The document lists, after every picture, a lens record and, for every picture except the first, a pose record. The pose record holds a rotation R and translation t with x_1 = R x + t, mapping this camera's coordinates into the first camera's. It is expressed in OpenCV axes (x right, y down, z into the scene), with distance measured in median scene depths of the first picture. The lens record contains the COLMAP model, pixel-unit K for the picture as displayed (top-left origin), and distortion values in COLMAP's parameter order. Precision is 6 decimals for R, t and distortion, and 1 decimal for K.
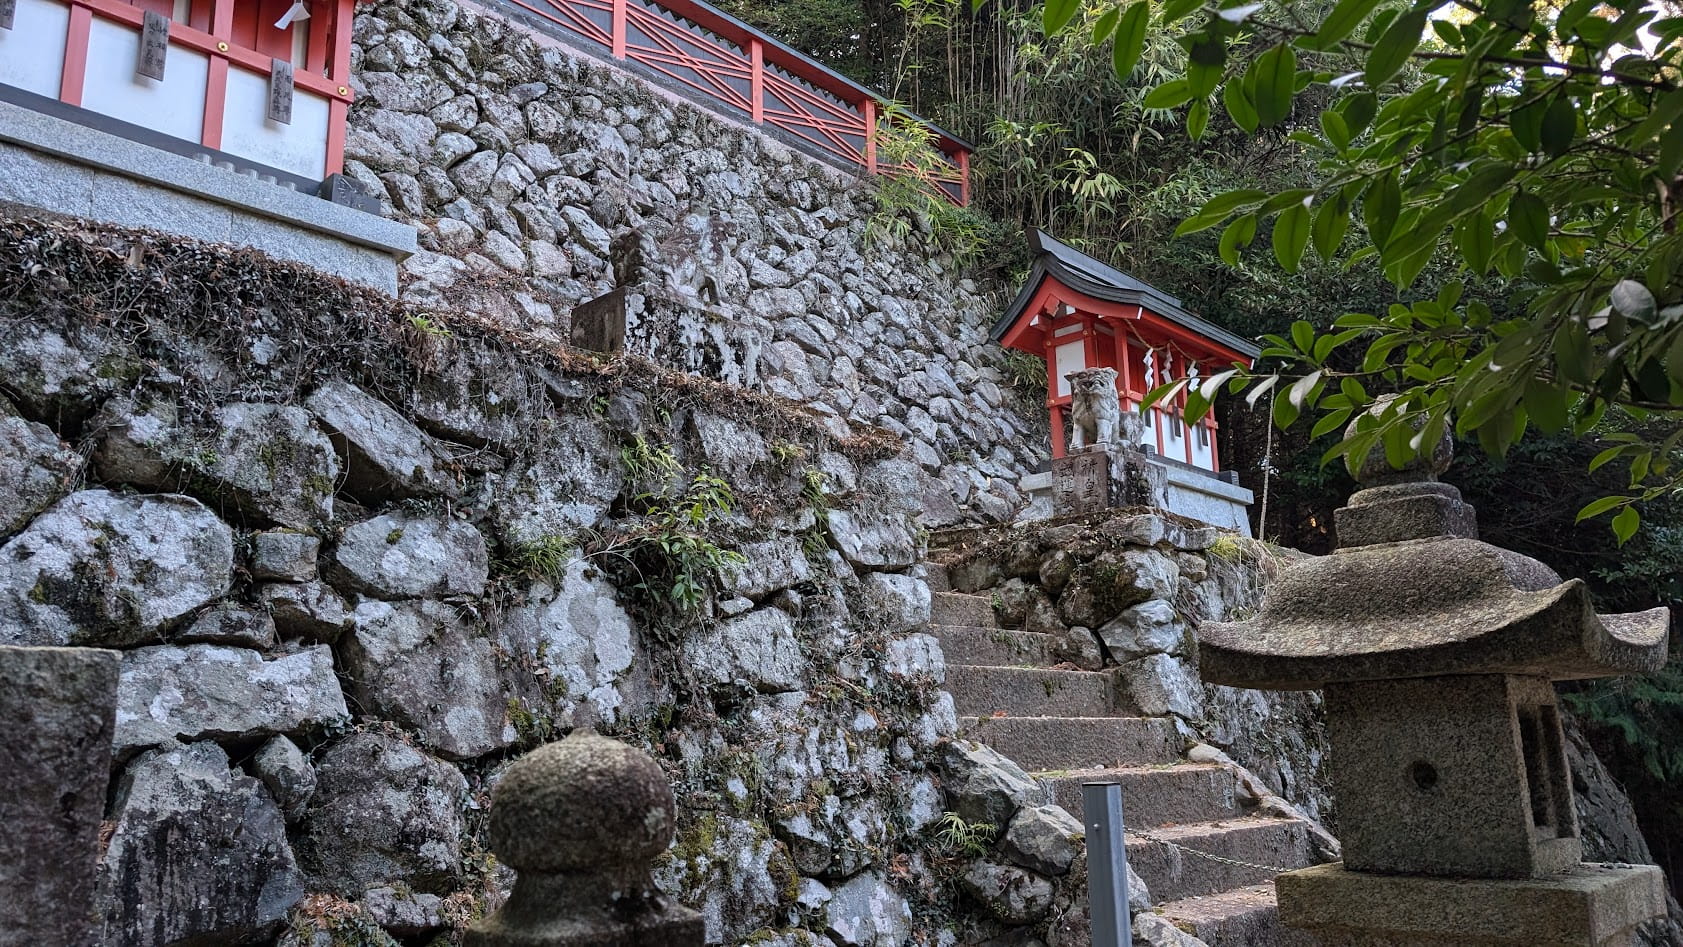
lens RADIAL K [[1237.2, 0, 855.1], [0, 1237.2, 479.2], [0, 0, 1]] dist [0.109437, -0.200647]
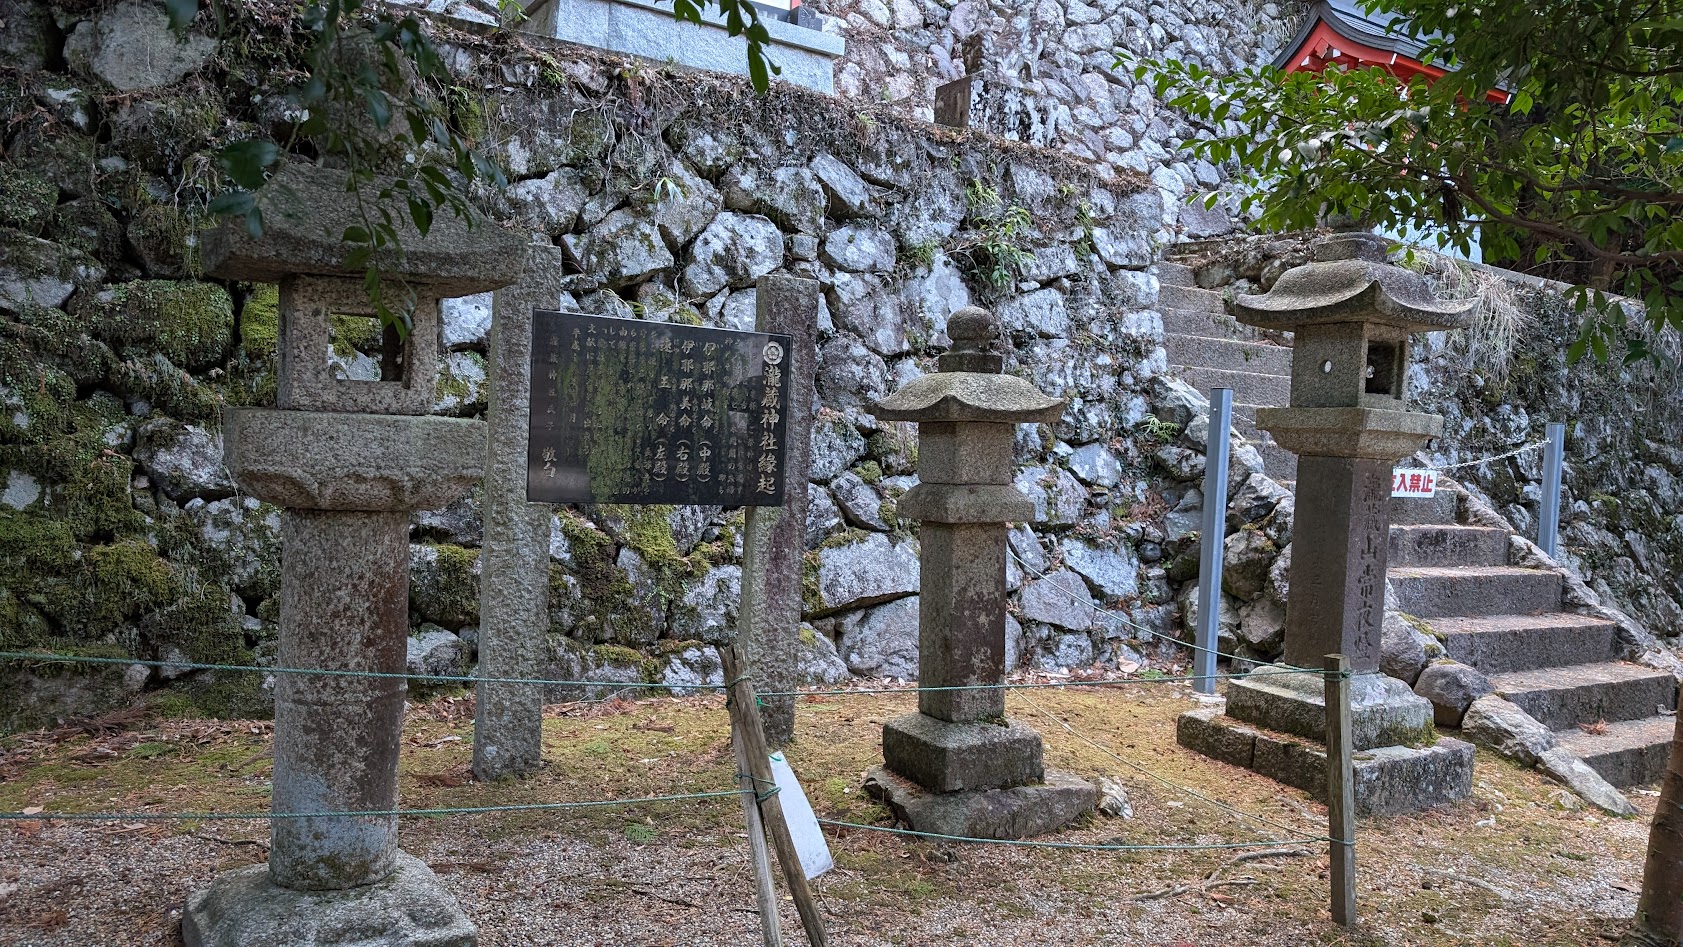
lens RADIAL K [[1237.2, 0, 855.1], [0, 1237.2, 479.2], [0, 0, 1]] dist [0.109437, -0.200647]
pose [[0.968785, 0.080235, -0.234561, 0.092081], [-0.021826, 0.970107, 0.241695, -0.046152], [0.246941, -0.229031, 0.941576, -0.709776]]
